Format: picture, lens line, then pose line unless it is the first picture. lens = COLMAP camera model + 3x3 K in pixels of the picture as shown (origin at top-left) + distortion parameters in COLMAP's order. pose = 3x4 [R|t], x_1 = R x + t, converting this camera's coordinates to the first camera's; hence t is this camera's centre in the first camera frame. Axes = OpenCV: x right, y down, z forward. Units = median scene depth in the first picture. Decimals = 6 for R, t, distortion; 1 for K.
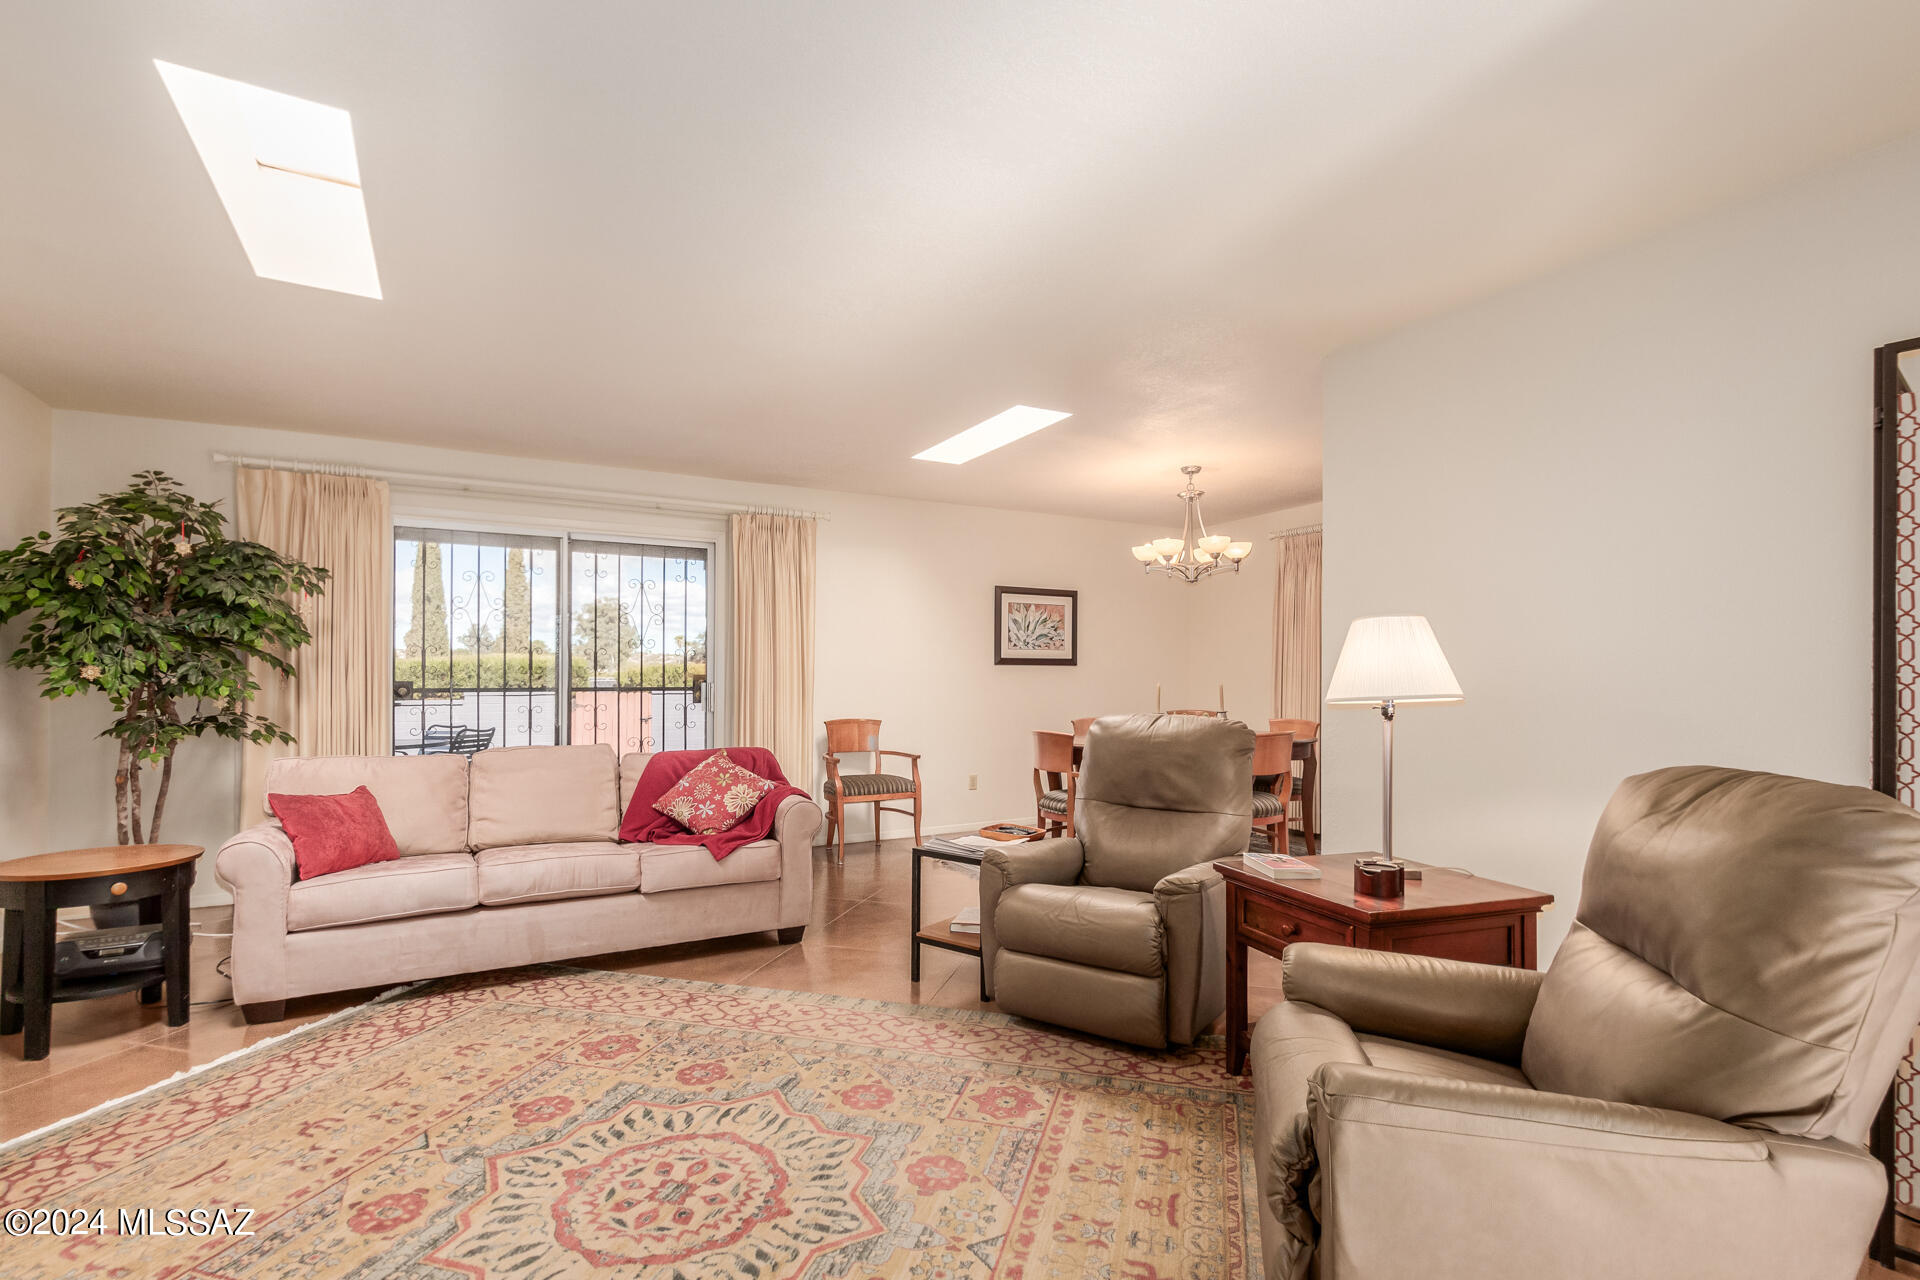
lens RADIAL K [[903.9, 0, 965.3], [0, 903.9, 672.0], [0, 0, 1]] dist [-0.001313, -0.000613]
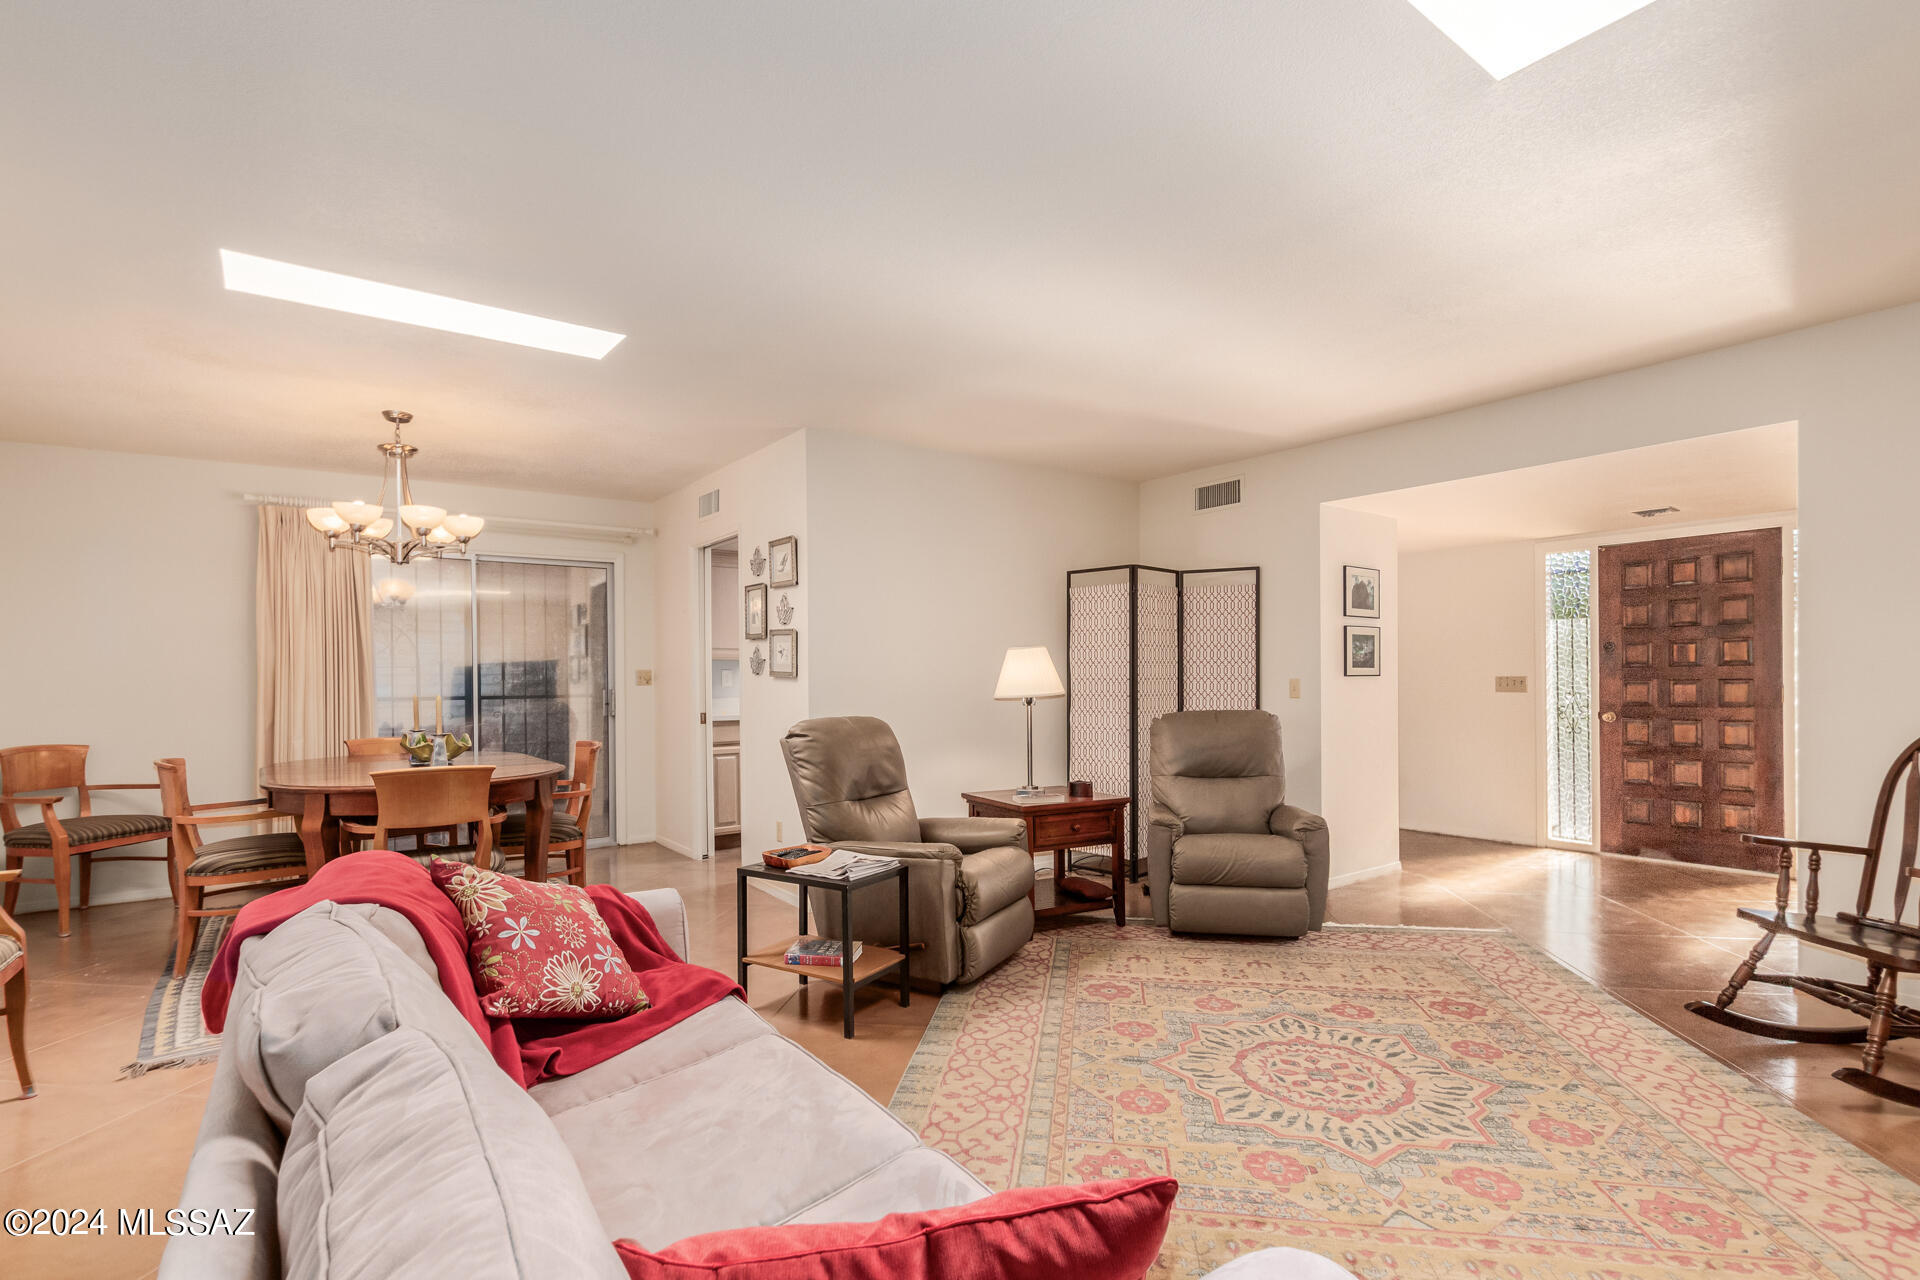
lens RADIAL K [[903.9, 0, 965.3], [0, 903.9, 672.0], [0, 0, 1]] dist [-0.001313, -0.000613]
pose [[-0.130340, 0.004734, 0.991458, -1.504308], [0.004710, 0.999980, -0.004156, -0.005593], [-0.991458, 0.004128, -0.130360, 1.621714]]
